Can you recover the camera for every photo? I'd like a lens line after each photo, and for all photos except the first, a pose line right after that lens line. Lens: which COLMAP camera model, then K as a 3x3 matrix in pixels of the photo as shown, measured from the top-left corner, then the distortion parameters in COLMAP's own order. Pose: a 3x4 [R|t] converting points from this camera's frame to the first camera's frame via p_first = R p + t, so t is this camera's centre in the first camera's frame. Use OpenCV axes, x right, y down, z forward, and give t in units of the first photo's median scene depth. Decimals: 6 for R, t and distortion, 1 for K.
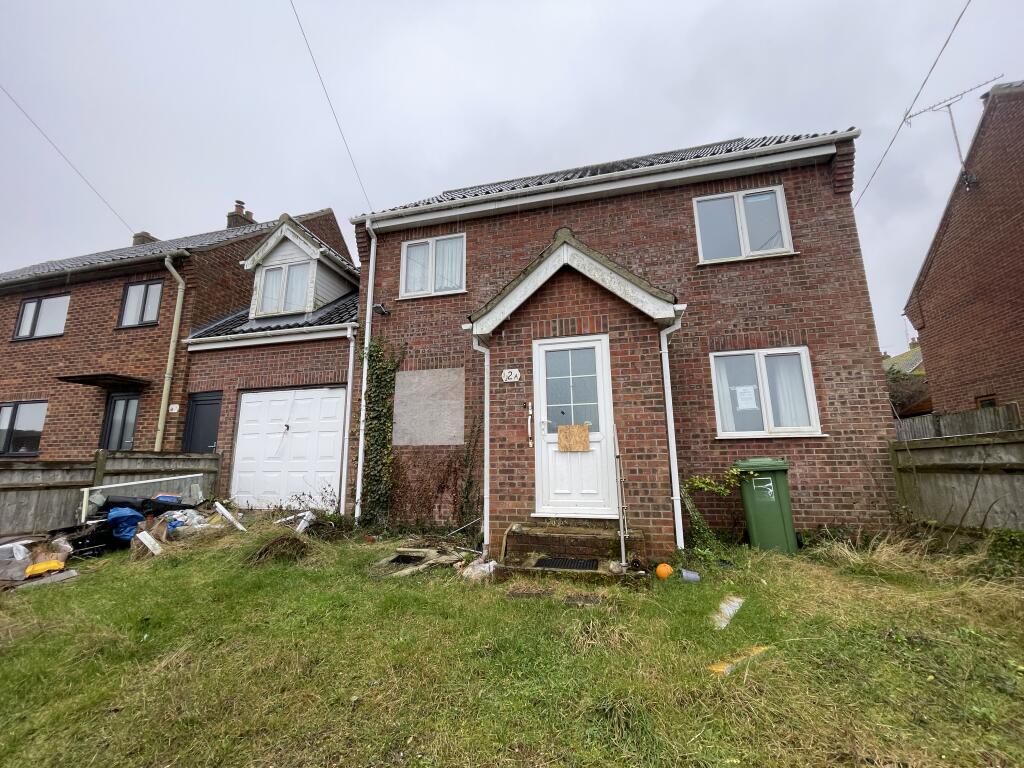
lens RADIAL K [[413.9, 0, 516.1], [0, 413.9, 385.9], [0, 0, 1]] dist [-0.001896, -0.000300]
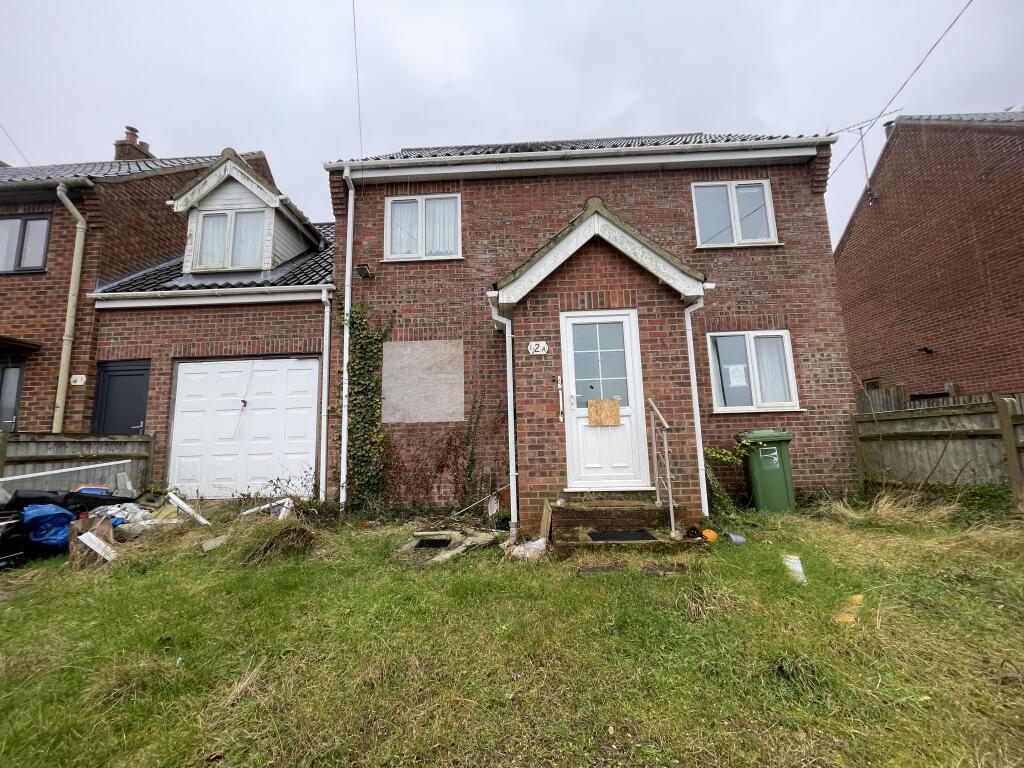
lens RADIAL K [[413.9, 0, 509.8], [0, 413.9, 385.1], [0, 0, 1]] dist [-0.001896, -0.000300]
pose [[0.977422, 0.010479, 0.211038, -0.237264], [-0.020108, 0.998850, 0.043531, 0.017159], [-0.210339, -0.046792, 0.976508, 0.061172]]
